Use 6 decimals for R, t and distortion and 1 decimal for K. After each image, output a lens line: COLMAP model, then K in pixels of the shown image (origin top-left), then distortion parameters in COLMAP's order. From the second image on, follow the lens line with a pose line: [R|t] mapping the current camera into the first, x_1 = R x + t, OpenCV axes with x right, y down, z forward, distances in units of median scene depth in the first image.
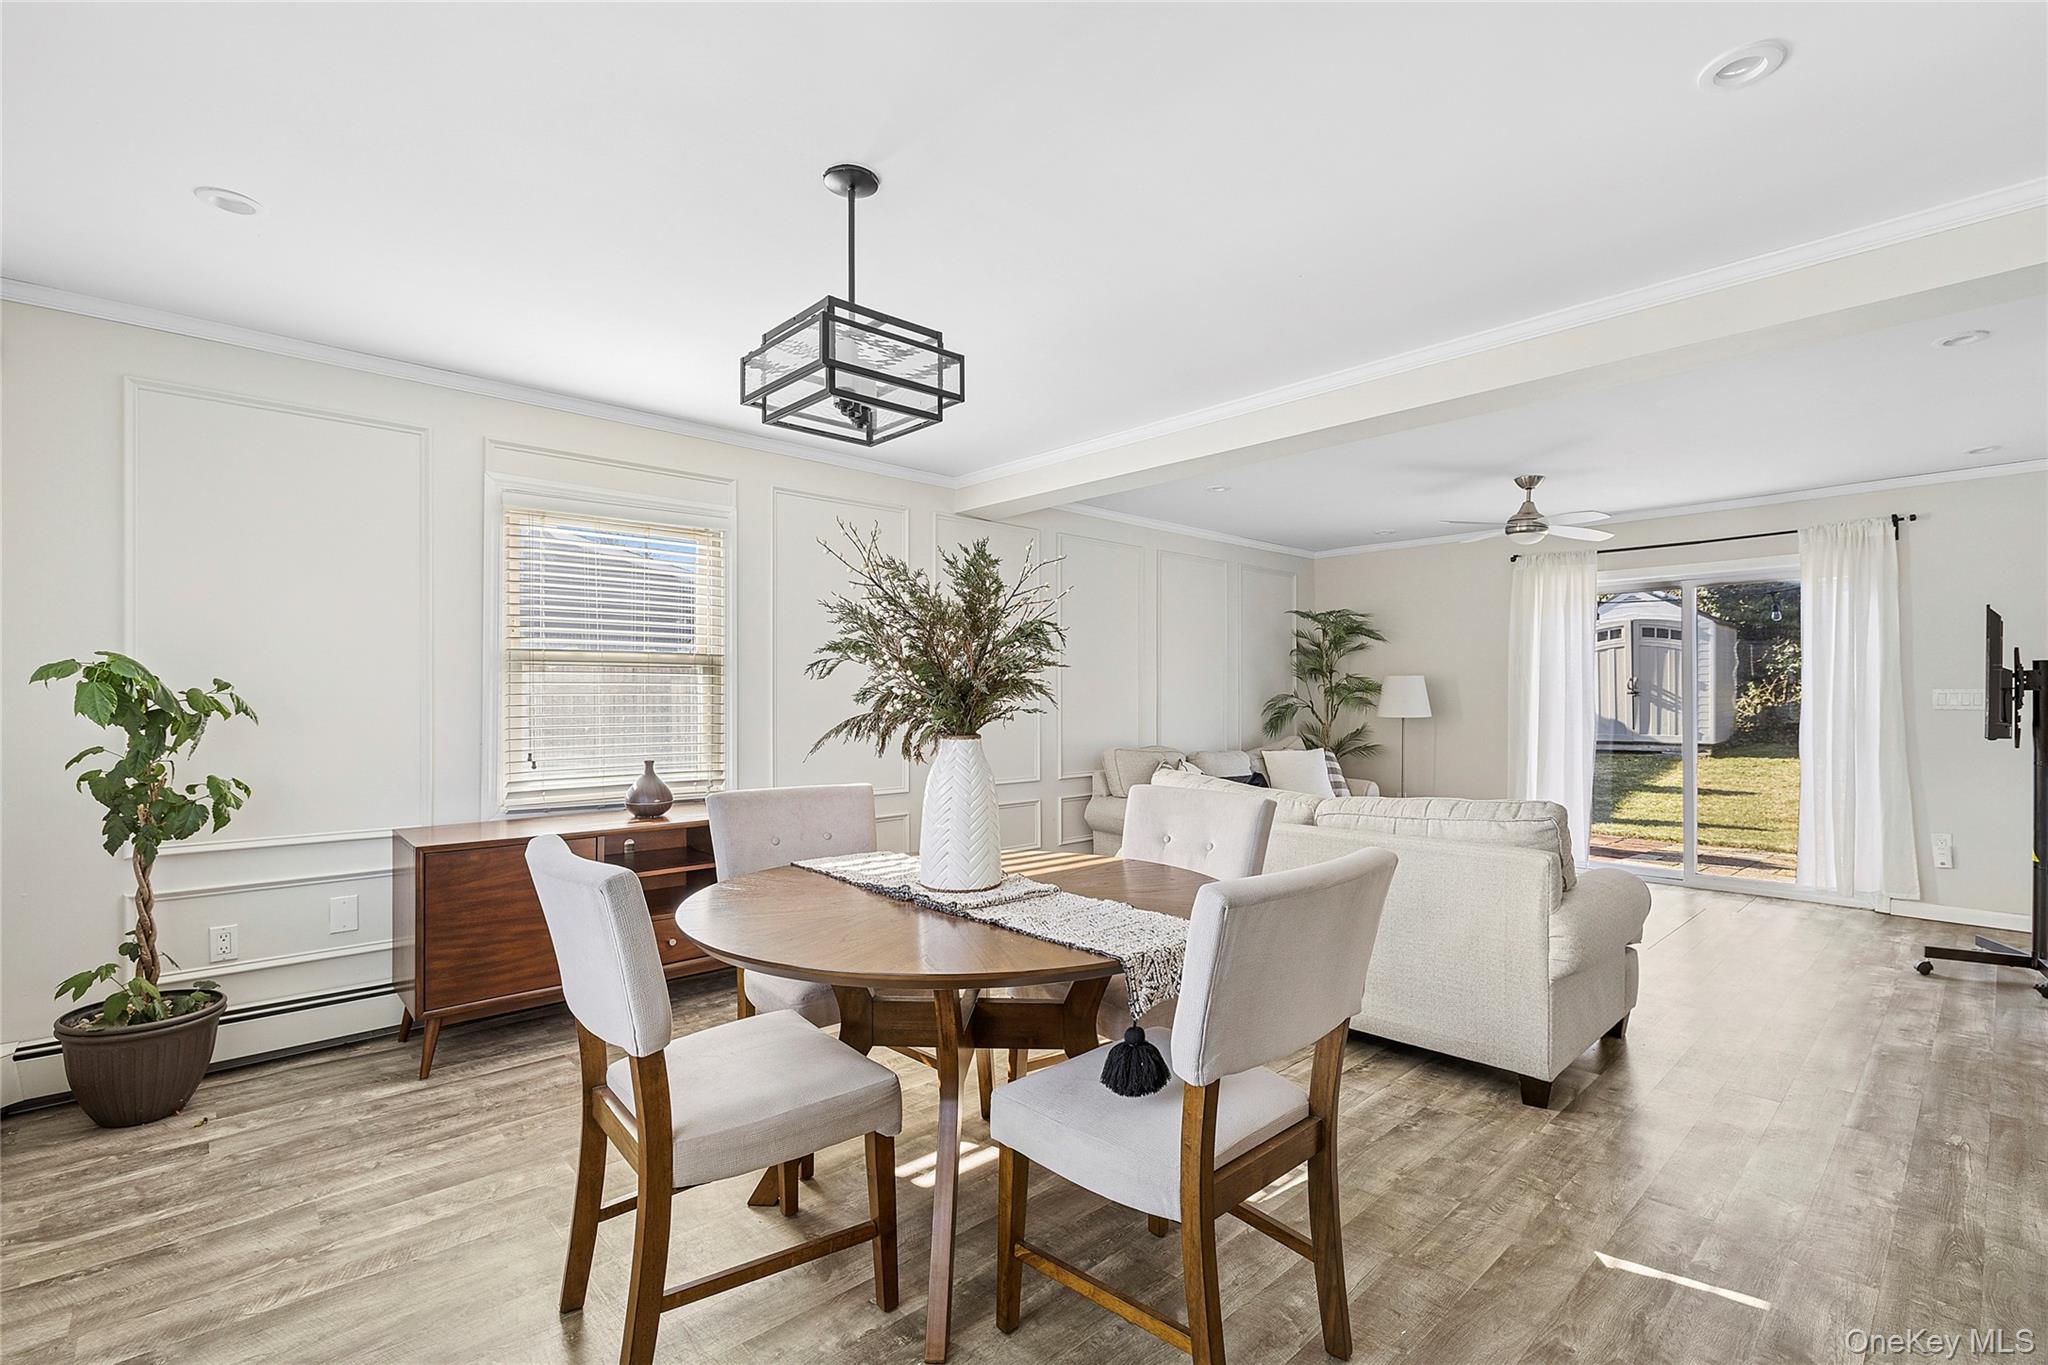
lens RADIAL K [[922.0, 0, 1026.3], [0, 922.0, 697.8], [0, 0, 1]] dist [-0.009686, -0.000327]
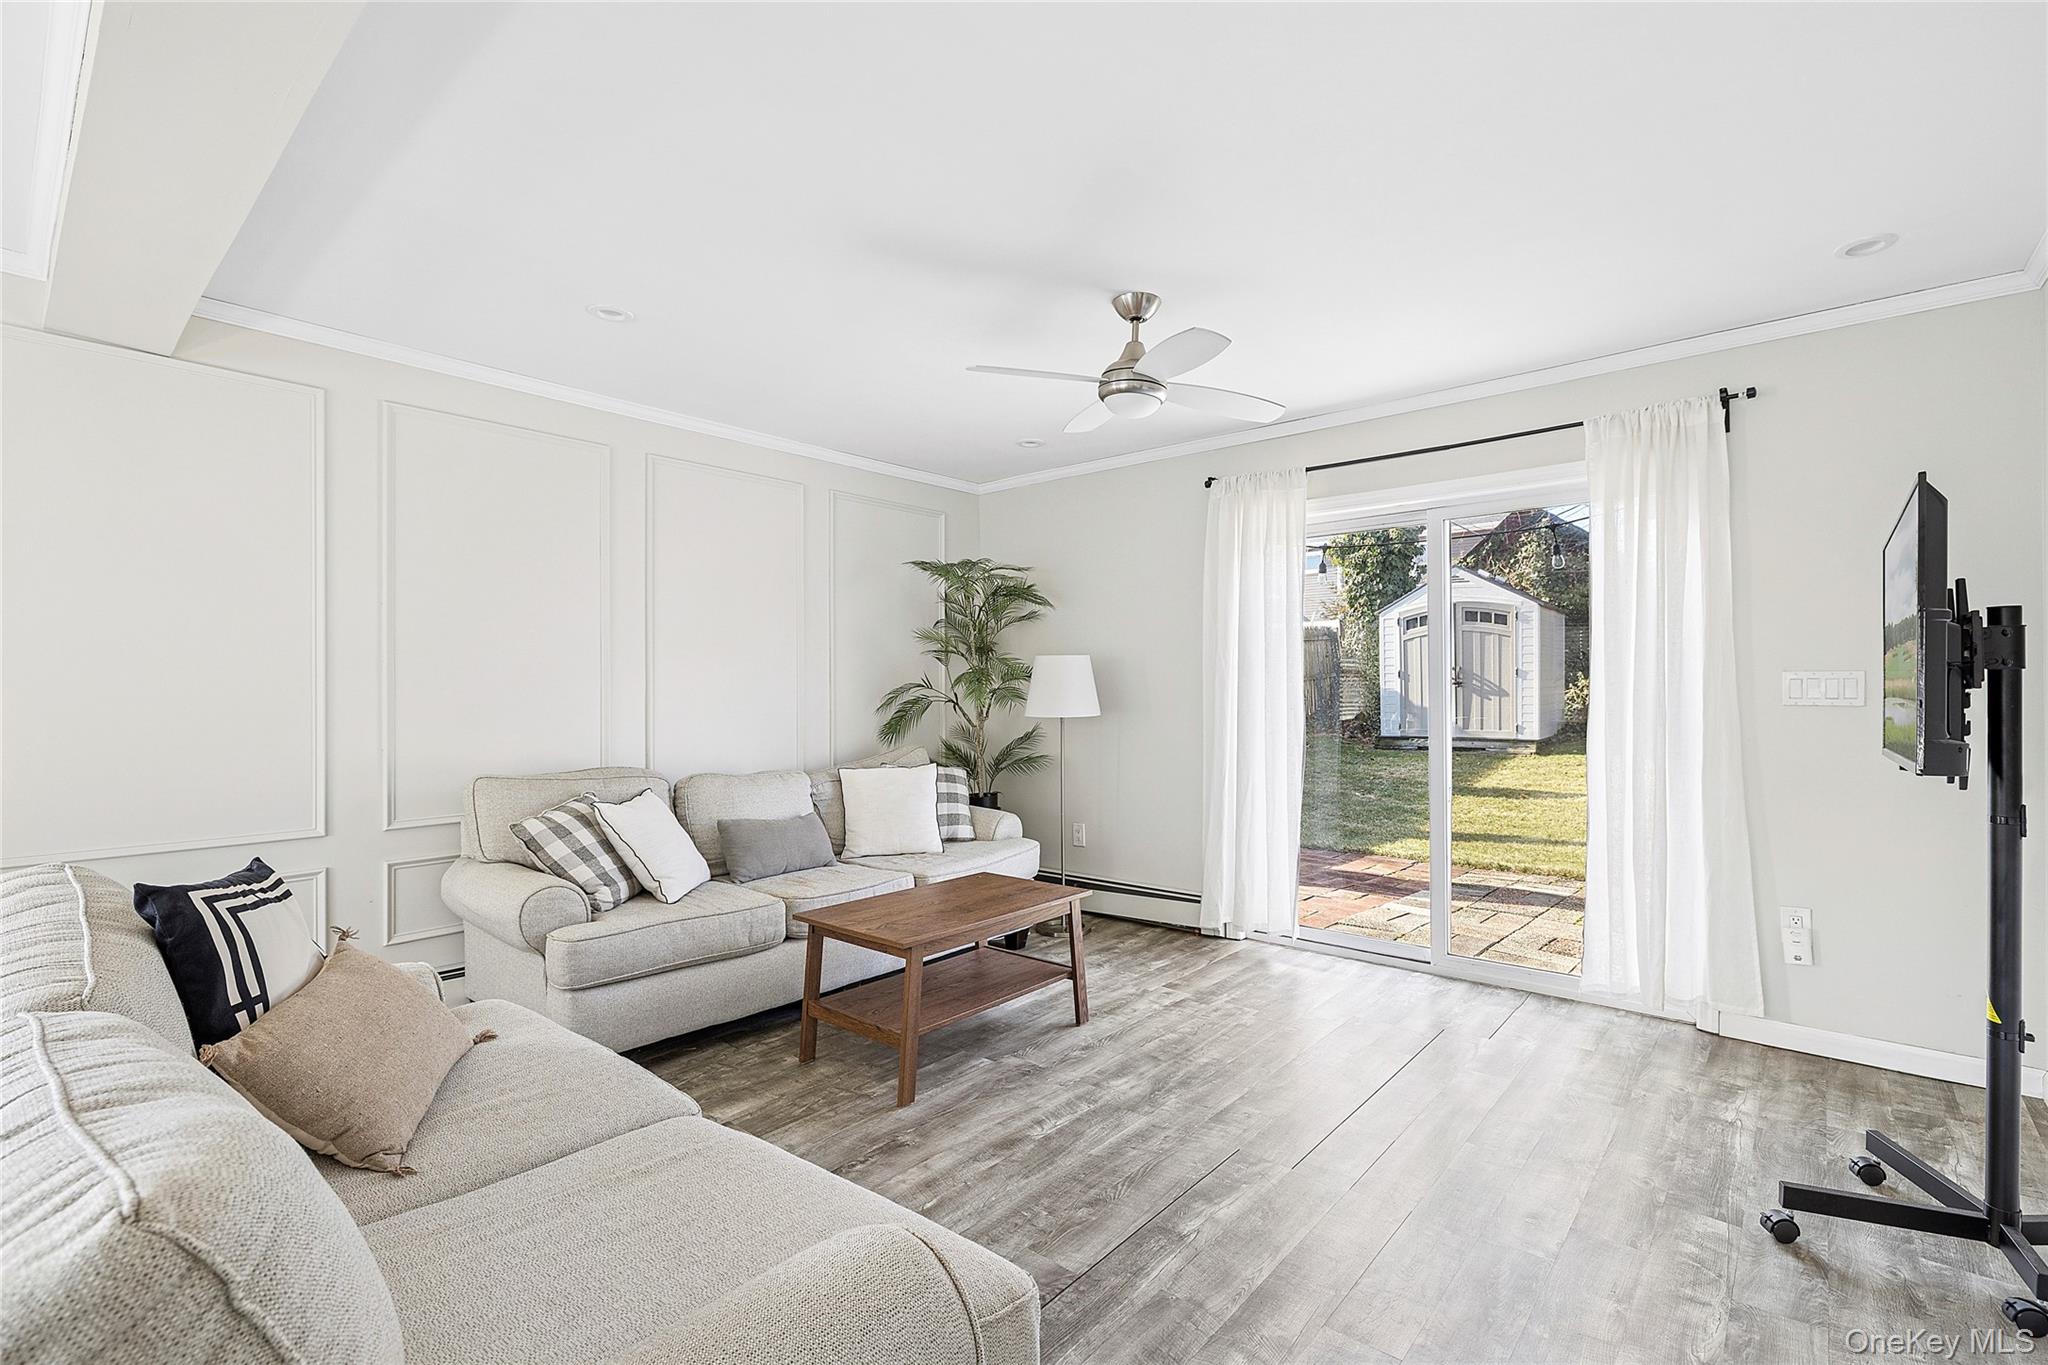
lens RADIAL K [[922.0, 0, 1026.6], [0, 922.0, 690.4], [0, 0, 1]] dist [-0.009686, -0.000327]
pose [[0.993695, -0.001955, 0.112101, 0.296363], [0.001970, 0.999998, -0.000028, 0.001629], [-0.112101, 0.000249, 0.993697, 0.314522]]
